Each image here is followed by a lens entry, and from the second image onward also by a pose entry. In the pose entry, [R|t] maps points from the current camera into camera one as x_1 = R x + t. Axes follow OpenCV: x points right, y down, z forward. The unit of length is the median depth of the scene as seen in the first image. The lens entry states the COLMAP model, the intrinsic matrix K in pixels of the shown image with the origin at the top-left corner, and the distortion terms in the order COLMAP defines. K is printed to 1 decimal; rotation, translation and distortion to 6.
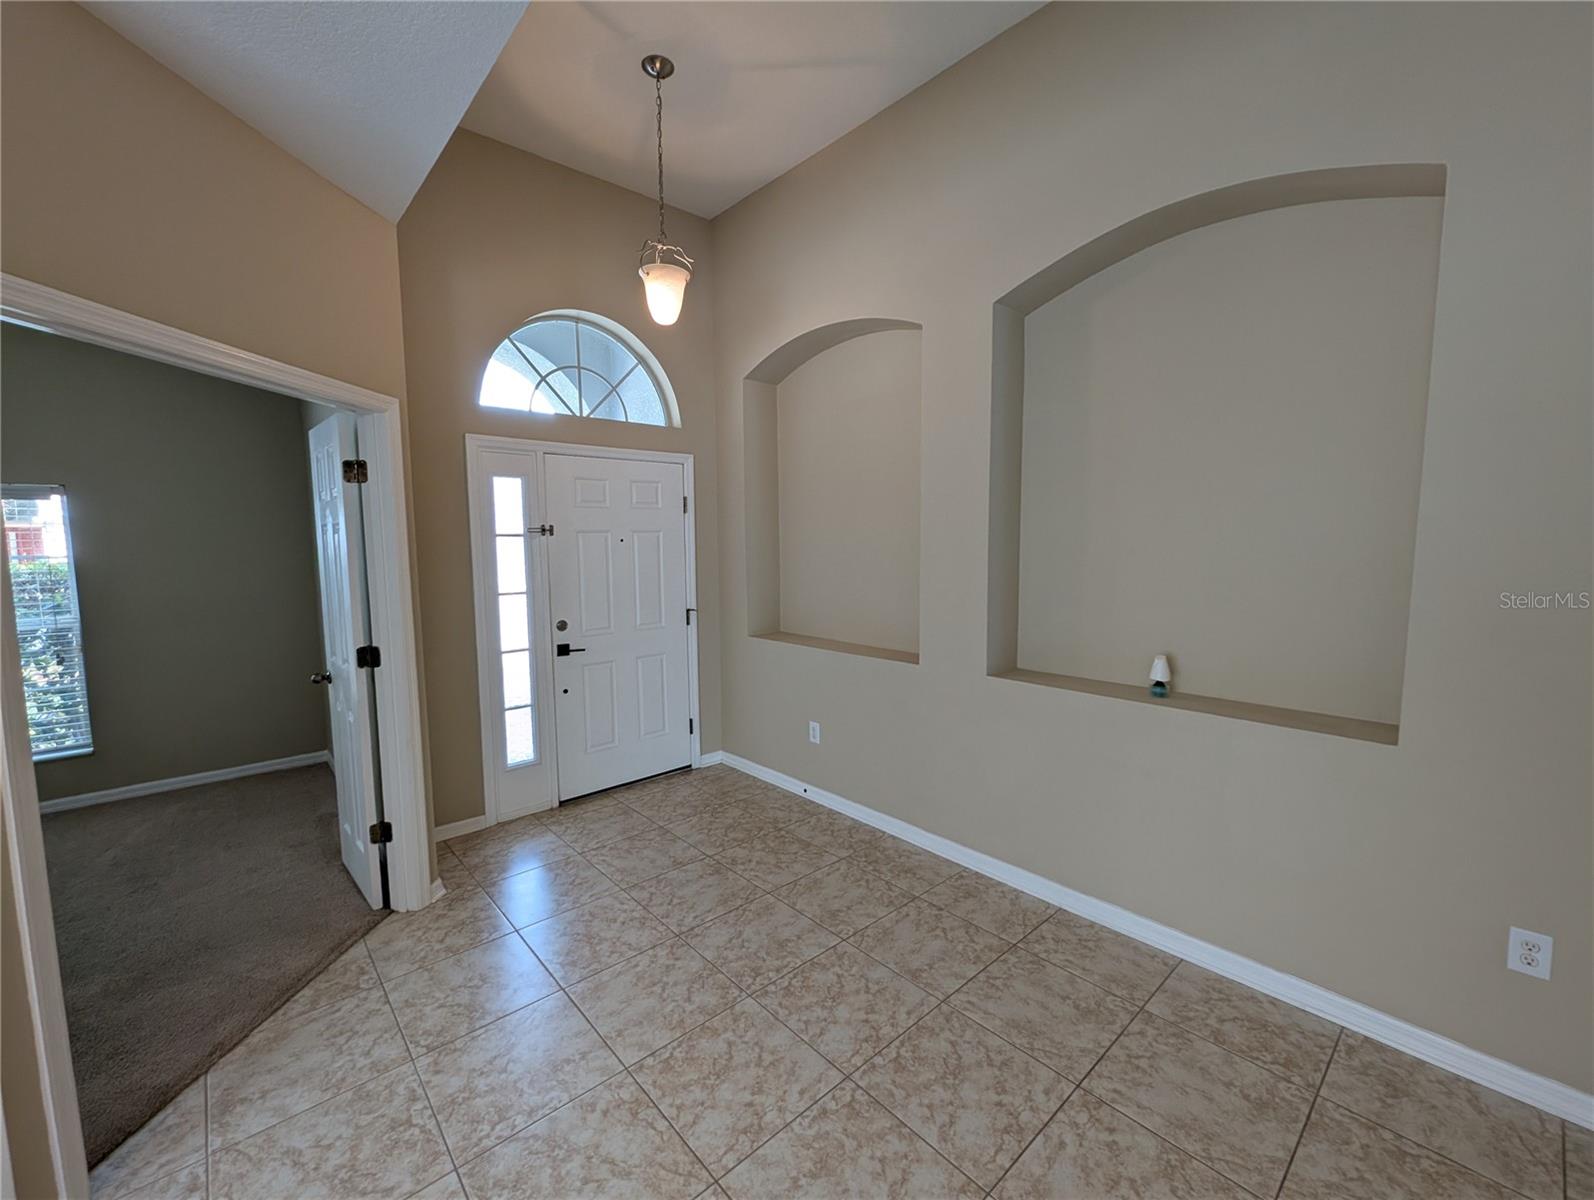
lens RADIAL K [[657.6, 0, 797.0], [0, 657.6, 600.0], [0, 0, 1]] dist [0.000653, -0.000461]
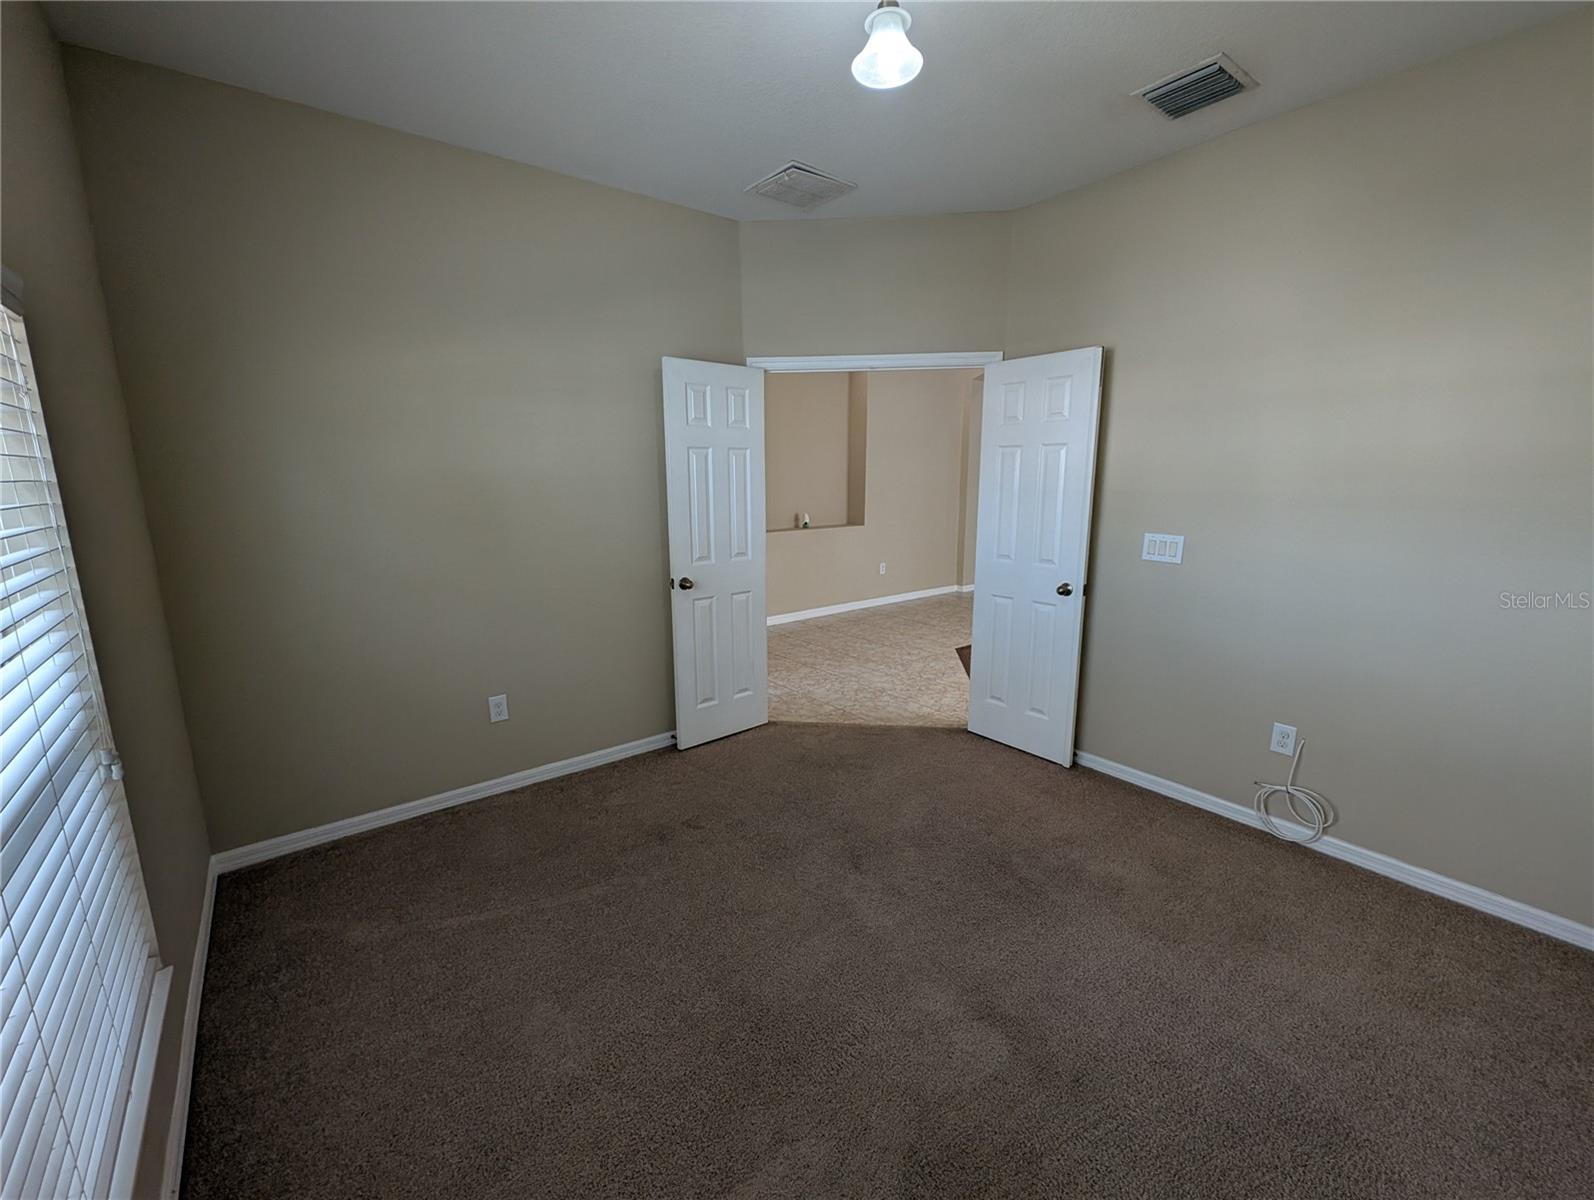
lens RADIAL K [[657.6, 0, 797.0], [0, 657.6, 600.0], [0, 0, 1]] dist [0.000653, -0.000461]
pose [[0.061793, -0.181737, 0.981404, -2.224958], [0.101165, 0.979359, 0.174989, -0.041961], [-0.992949, 0.088470, 0.078903, 0.886444]]
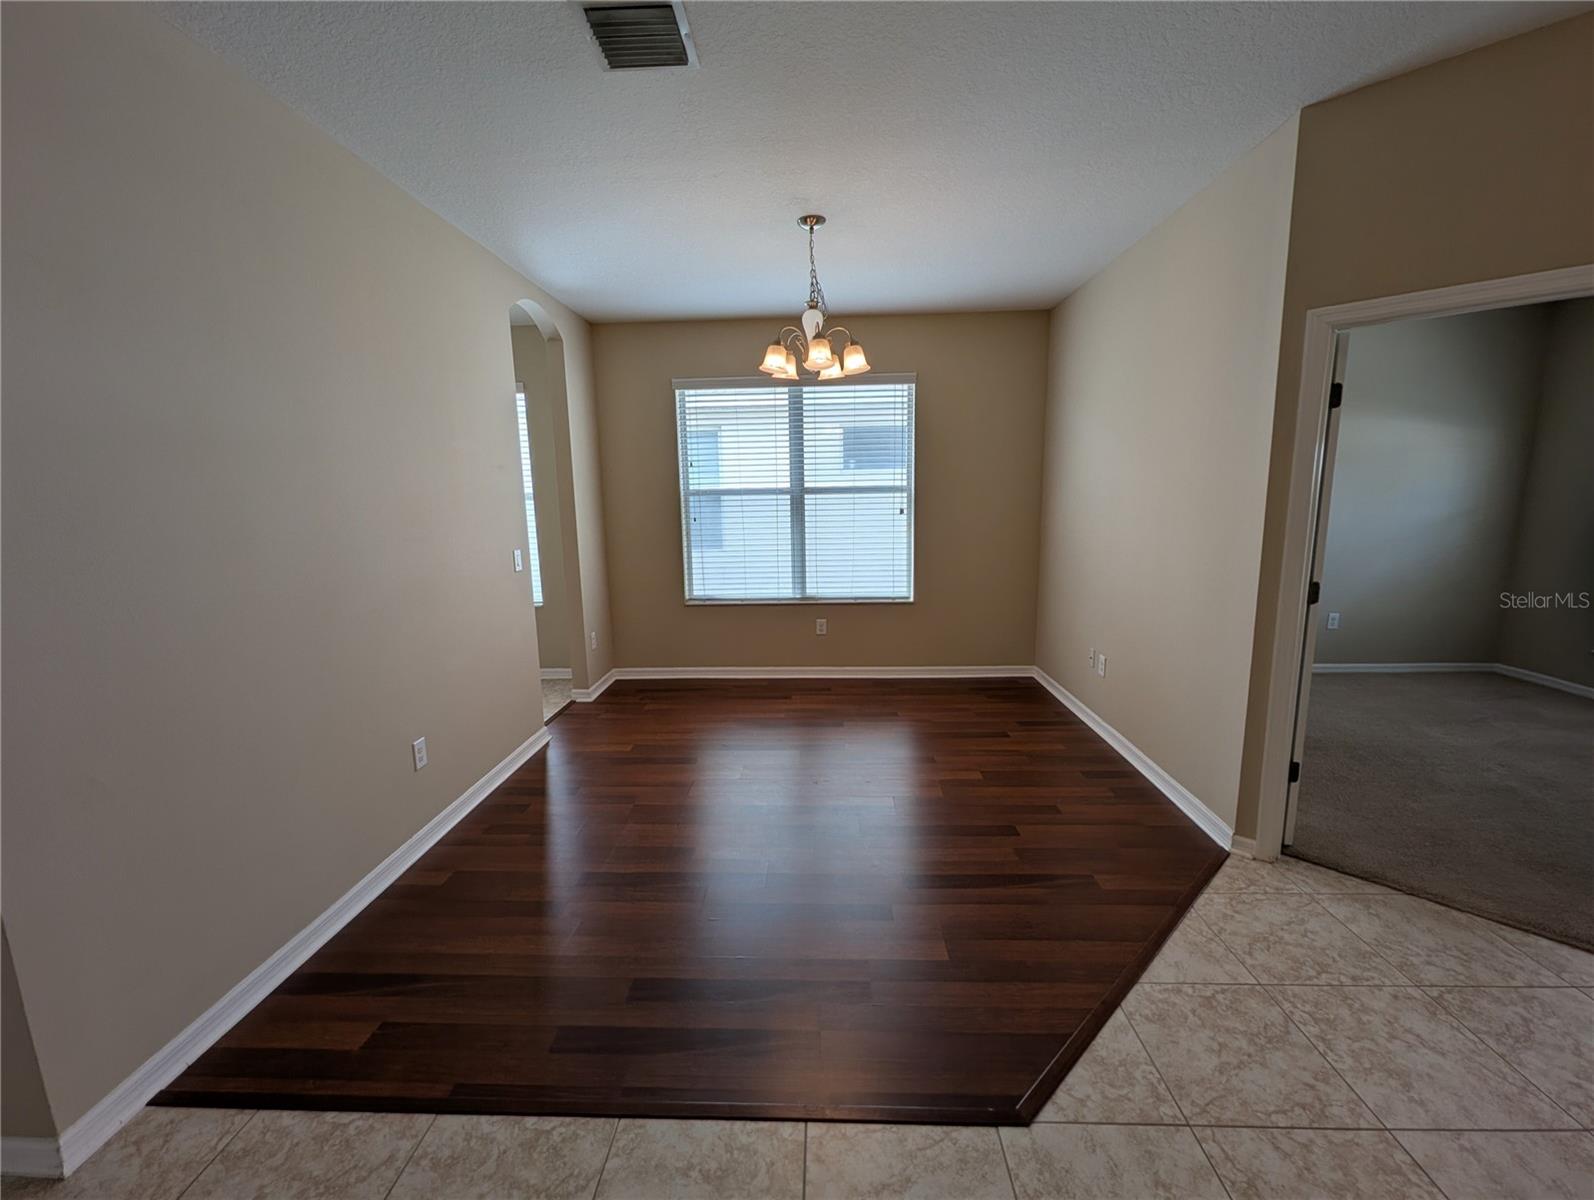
lens RADIAL K [[655.9, 0, 795.4], [0, 655.9, 601.1], [0, 0, 1]] dist [0.000712, -0.000851]
pose [[-0.697611, 0.143097, -0.702041, 0.561965], [-0.043835, 0.969493, 0.241169, -0.059850], [0.715135, 0.199016, -0.670056, 0.697771]]
